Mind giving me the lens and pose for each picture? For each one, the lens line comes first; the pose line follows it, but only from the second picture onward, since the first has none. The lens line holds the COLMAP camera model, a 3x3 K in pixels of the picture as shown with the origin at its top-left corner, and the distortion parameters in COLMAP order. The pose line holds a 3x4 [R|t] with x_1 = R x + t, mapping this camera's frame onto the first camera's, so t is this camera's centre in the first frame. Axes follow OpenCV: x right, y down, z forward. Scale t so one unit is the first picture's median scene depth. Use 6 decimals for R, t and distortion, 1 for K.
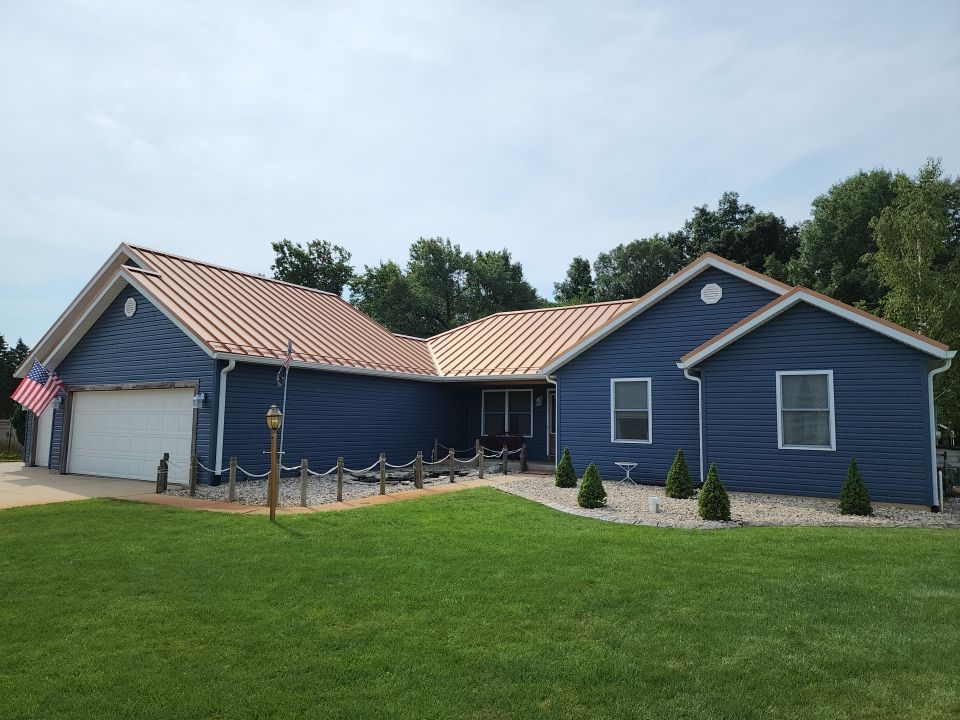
lens RADIAL K [[636.9, 0, 469.4], [0, 636.9, 365.3], [0, 0, 1]] dist [0.066759, -0.003005]
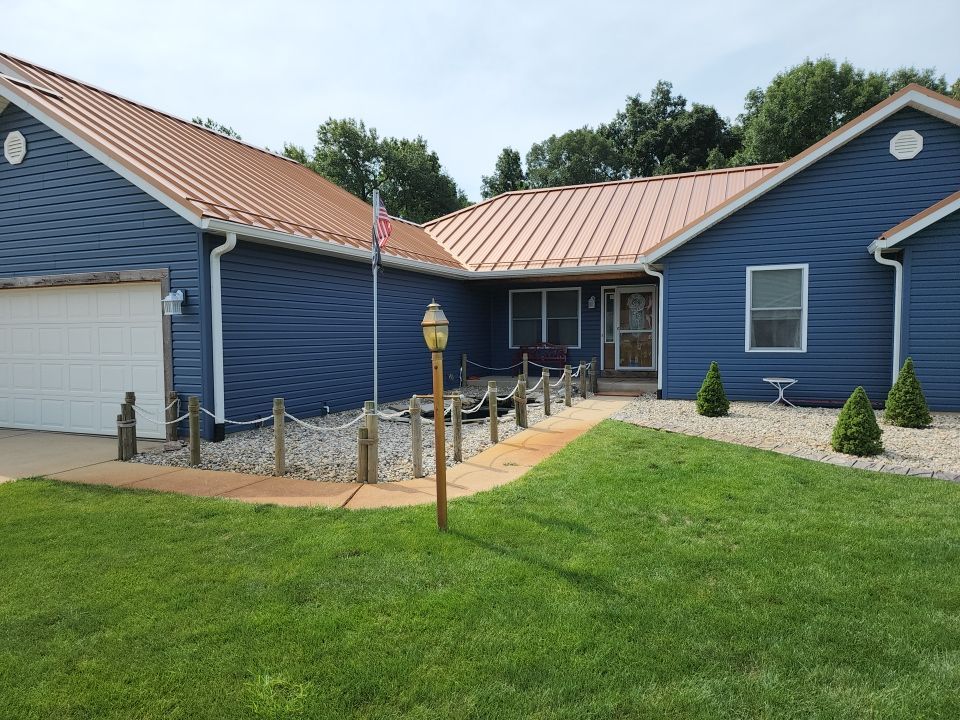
lens RADIAL K [[645.2, 0, 480.0], [0, 645.2, 360.0], [0, 0, 1]] dist [0.073160, -0.055905]
pose [[0.982360, -0.030901, 0.184430, -0.175669], [0.005970, 0.990932, 0.134229, 0.019172], [-0.186905, -0.130760, 0.973637, 0.242278]]
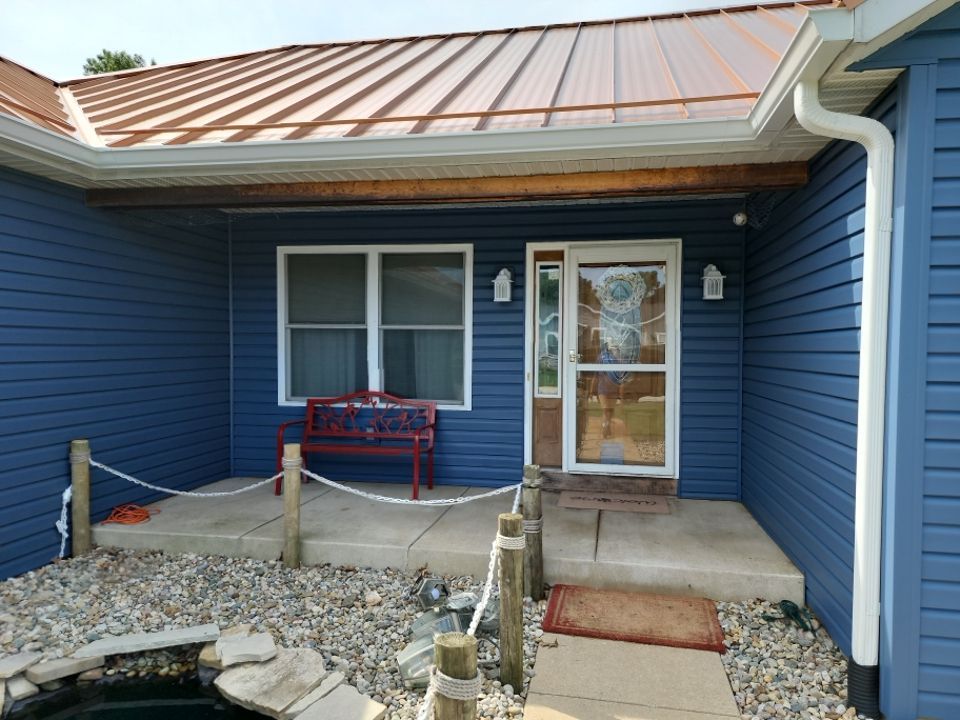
lens RADIAL K [[679.4, 0, 481.2], [0, 679.4, 381.4], [0, 0, 1]] dist [0.040517, -0.000132]
pose [[0.922219, -0.022809, 0.385995, -0.017606], [-0.031284, 0.990585, 0.133278, 0.058925], [-0.385401, -0.134987, 0.912823, 0.724301]]
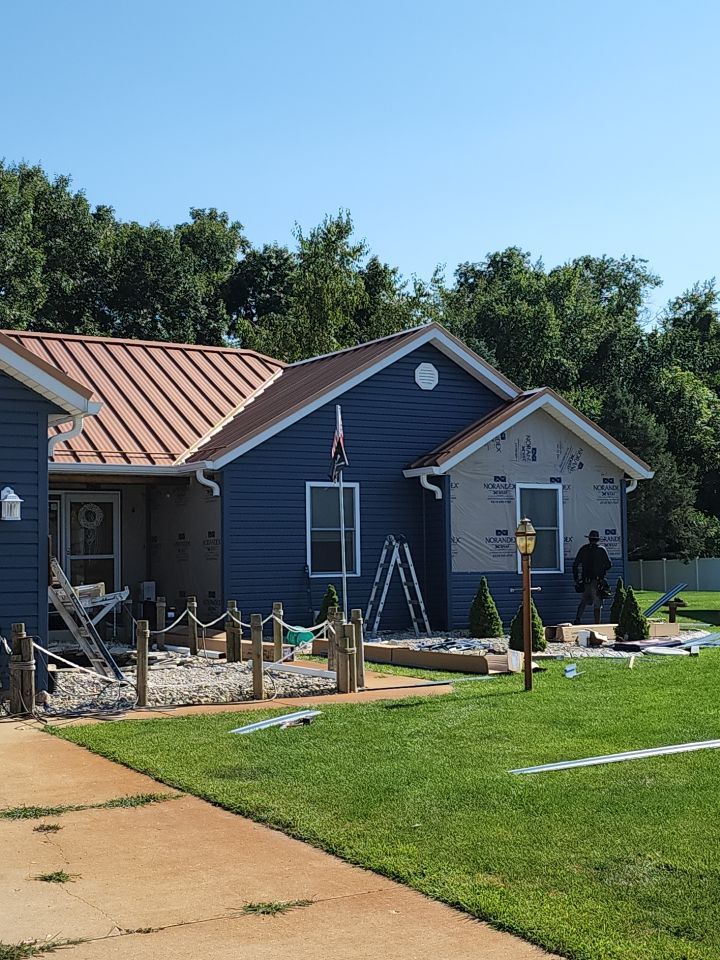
lens RADIAL K [[1258.0, 0, 360.0], [0, 1258.0, 480.0], [0, 0, 1]] dist [-0.010653, -0.006117]
pose [[0.437112, 0.039589, 0.898536, -0.719189], [-0.061192, 0.998025, -0.014205, 0.026746], [-0.897323, -0.048774, 0.438671, 0.300033]]
